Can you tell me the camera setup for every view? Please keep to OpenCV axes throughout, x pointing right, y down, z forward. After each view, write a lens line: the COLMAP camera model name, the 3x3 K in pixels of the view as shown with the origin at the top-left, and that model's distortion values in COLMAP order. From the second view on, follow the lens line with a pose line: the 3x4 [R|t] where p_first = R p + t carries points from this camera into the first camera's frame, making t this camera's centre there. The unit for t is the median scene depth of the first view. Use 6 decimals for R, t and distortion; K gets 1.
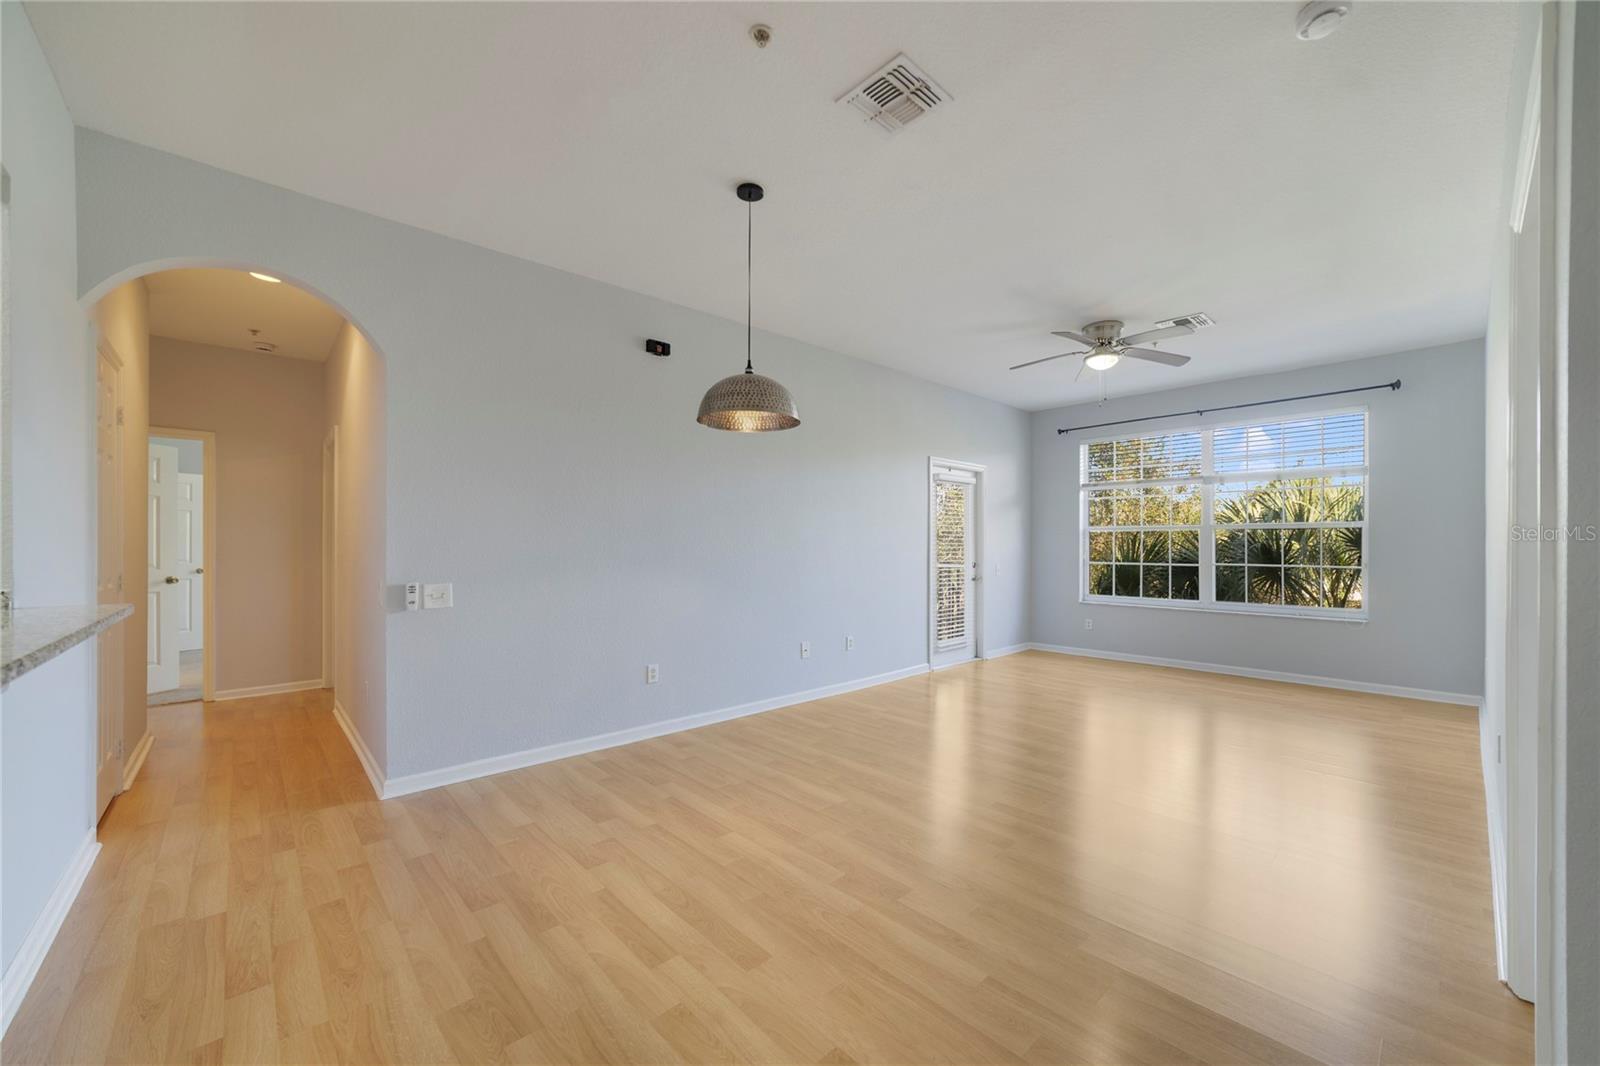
lens RADIAL K [[619.0, 0, 810.8], [0, 619.0, 544.2], [0, 0, 1]] dist [-0.011817, 0.000130]
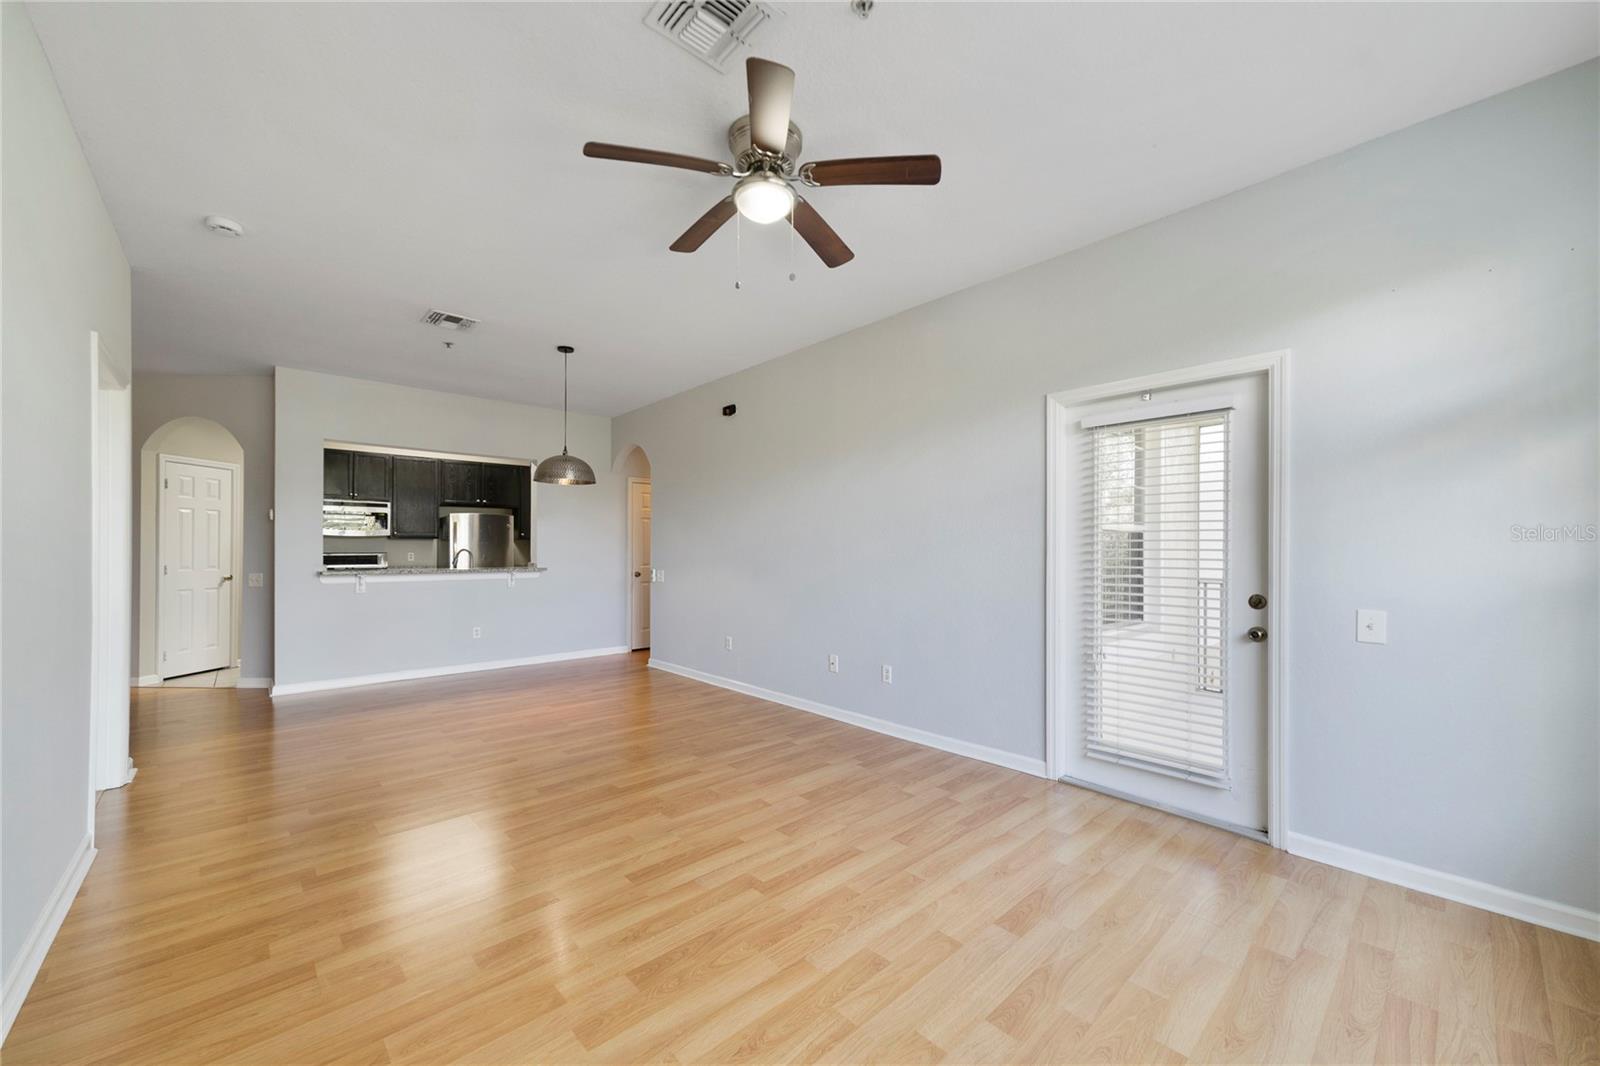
lens RADIAL K [[608.7, 0, 808.1], [0, 608.7, 549.5], [0, 0, 1]] dist [-0.012897, 0.000002]
pose [[-0.006182, -0.005511, -0.999966, 1.320730], [-0.003676, 0.999978, -0.005488, 0.004307], [0.999974, 0.003642, -0.006202, 1.393693]]
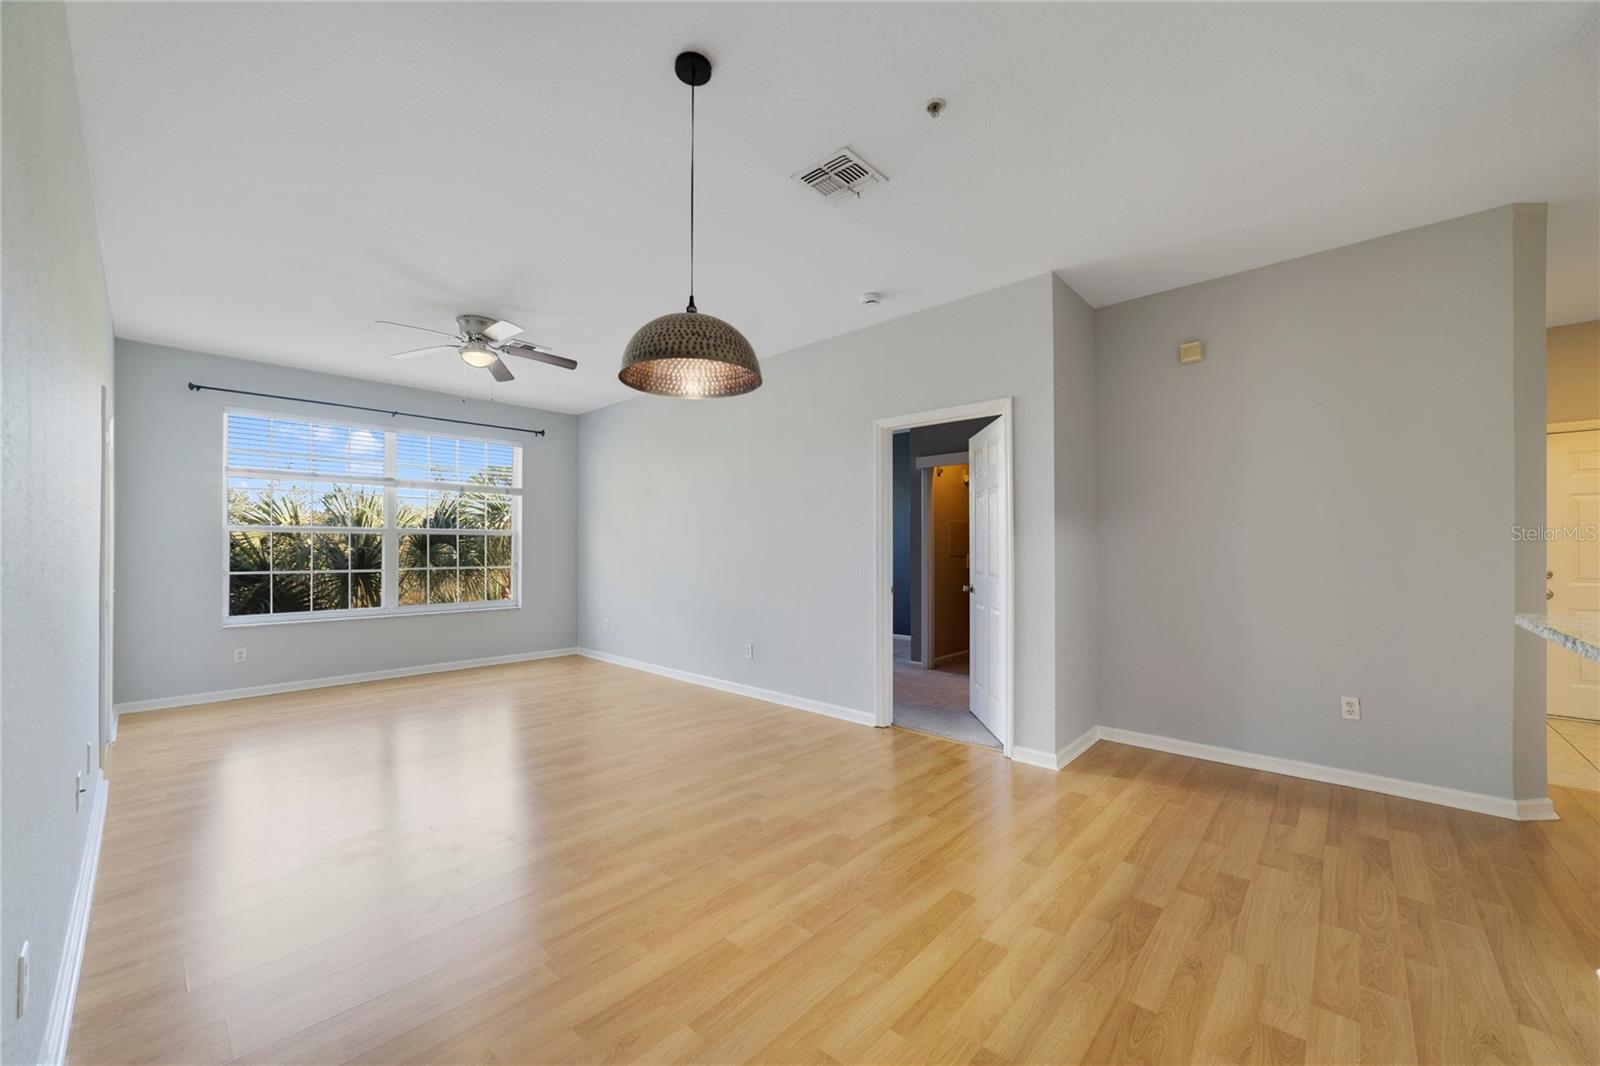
lens RADIAL K [[608.7, 0, 808.1], [0, 608.7, 549.5], [0, 0, 1]] dist [-0.012897, 0.000002]
pose [[-0.077683, 0.001267, 0.996977, -0.671946], [-0.000871, 0.999999, -0.001339, 0.002207], [-0.996978, -0.000972, -0.077682, 0.754005]]
